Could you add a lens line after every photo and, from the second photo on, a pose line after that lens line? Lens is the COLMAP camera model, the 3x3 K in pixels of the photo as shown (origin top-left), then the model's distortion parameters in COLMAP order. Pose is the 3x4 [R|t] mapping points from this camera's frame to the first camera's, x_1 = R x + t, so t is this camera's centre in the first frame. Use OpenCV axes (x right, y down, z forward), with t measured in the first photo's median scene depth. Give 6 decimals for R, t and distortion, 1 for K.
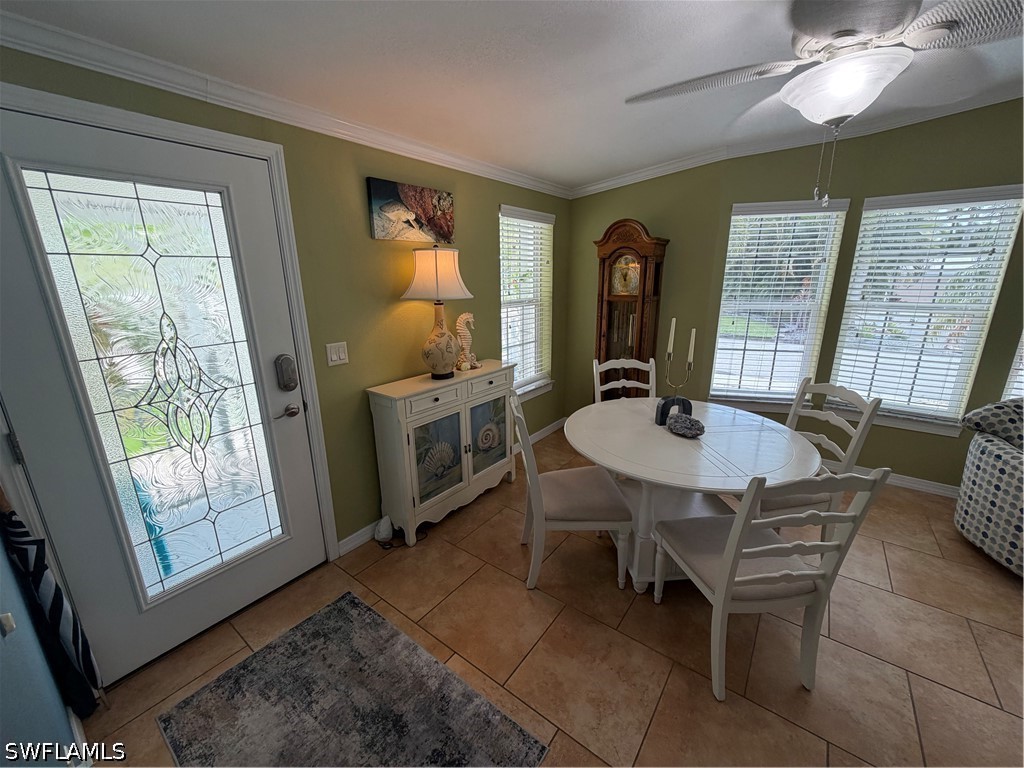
lens RADIAL K [[408.2, 0, 513.1], [0, 408.2, 381.4], [0, 0, 1]] dist [-0.000824, -0.000044]
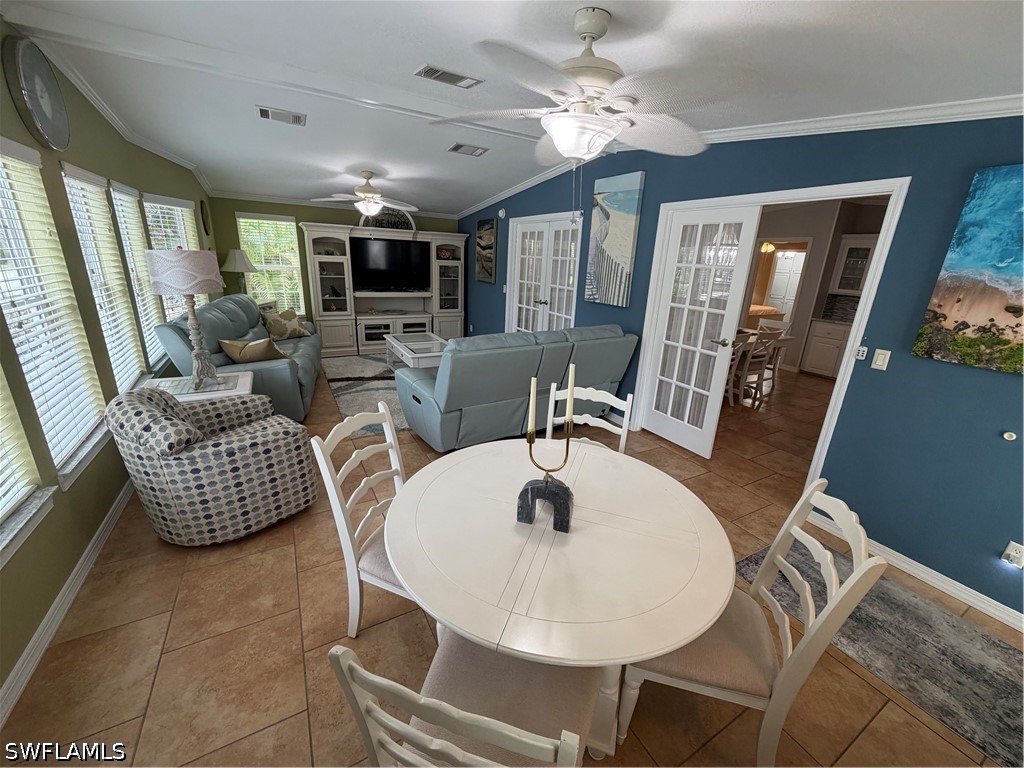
lens RADIAL K [[406.9, 0, 513.9], [0, 406.9, 383.4], [0, 0, 1]] dist [0.000706, -0.000085]
pose [[-0.914226, -0.151773, 0.375706, 0.218494], [0.068756, 0.855653, 0.512962, -0.382220], [-0.399328, 0.494796, -0.771825, 1.314841]]
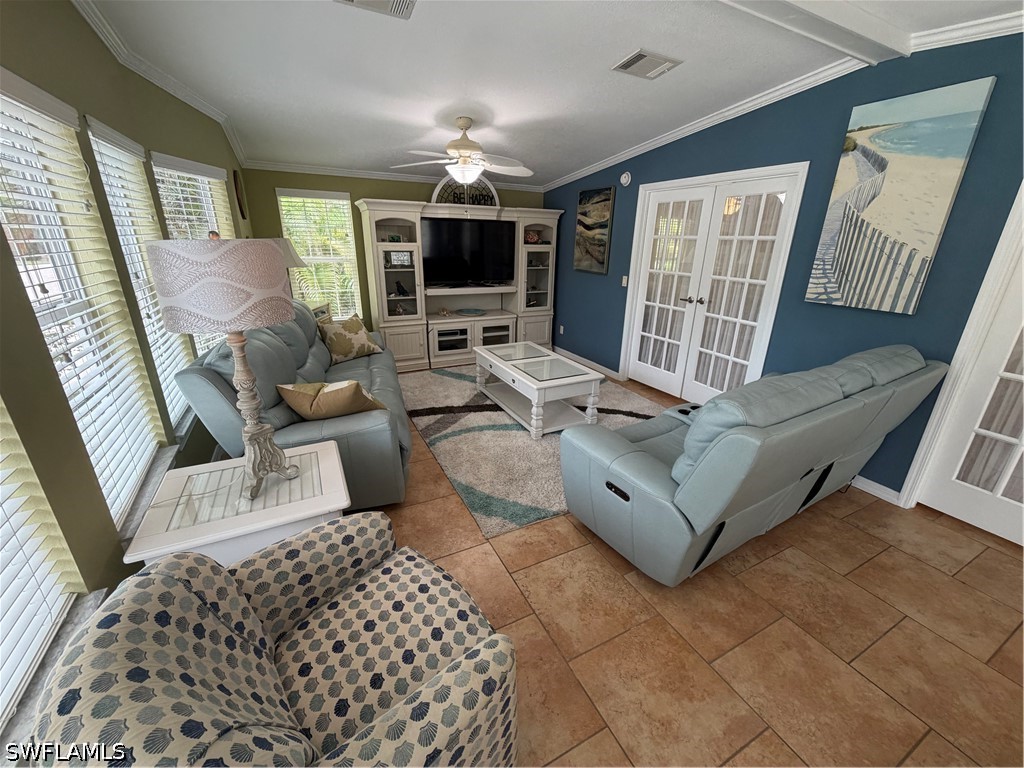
lens RADIAL K [[406.9, 0, 513.9], [0, 406.9, 383.4], [0, 0, 1]] dist [0.000706, -0.000085]
pose [[-0.897590, -0.157189, 0.411855, 0.927233], [0.102566, 0.834163, 0.541897, -0.276921], [-0.428735, 0.528643, -0.732614, 0.962338]]
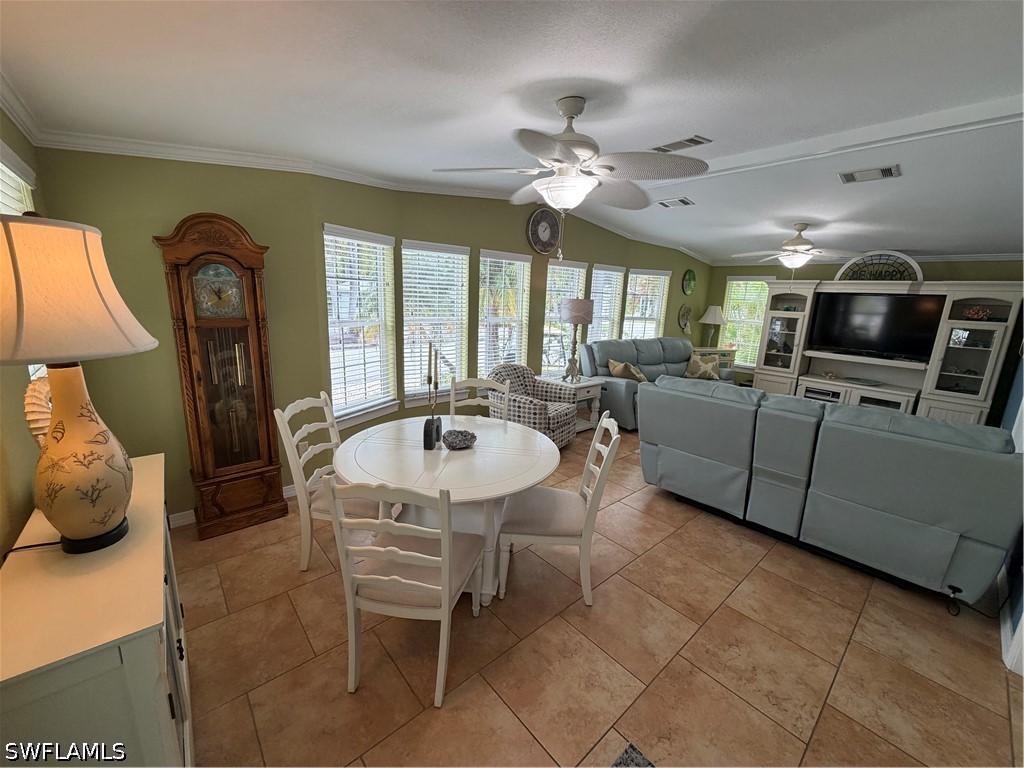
lens RADIAL K [[406.9, 0, 513.9], [0, 406.9, 383.4], [0, 0, 1]] dist [0.000706, -0.000085]
pose [[0.205627, -0.190999, 0.959811, -0.480418], [0.211789, 0.966212, 0.146899, -0.138714], [-0.955439, 0.173071, 0.239130, 0.506683]]
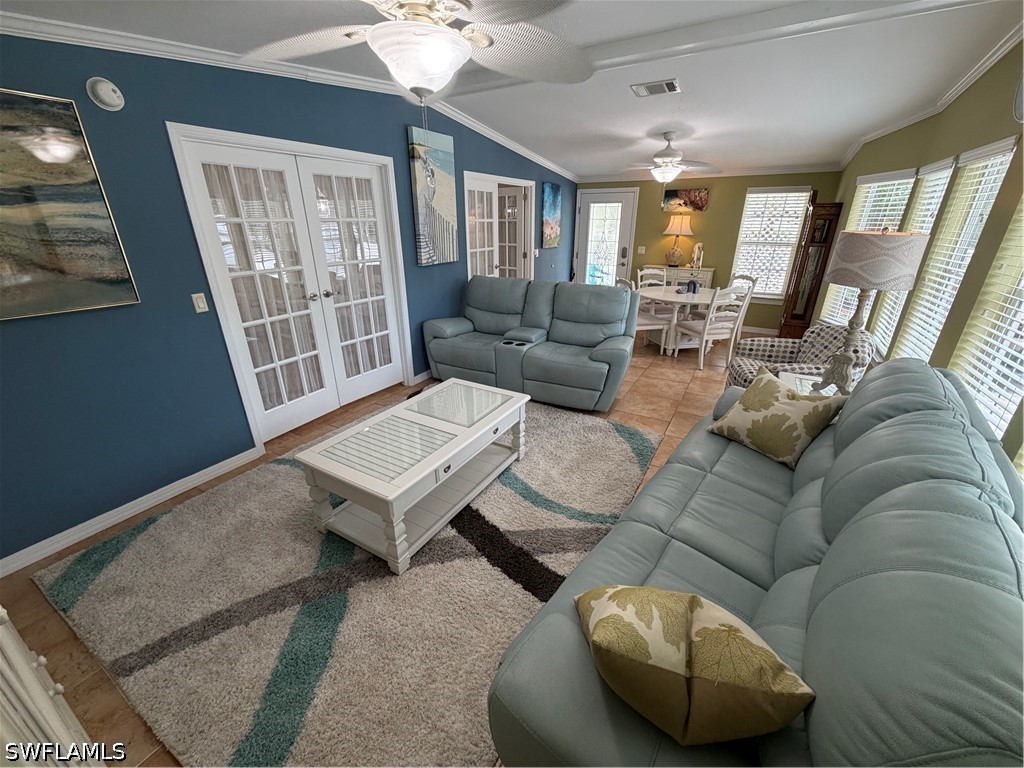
lens RADIAL K [[406.9, 0, 513.9], [0, 406.9, 383.4], [0, 0, 1]] dist [0.000706, -0.000085]
pose [[0.110142, 0.382371, -0.917421, 2.478638], [-0.261054, 0.901759, 0.344502, 0.031230], [0.959020, 0.201552, 0.199141, -0.326244]]
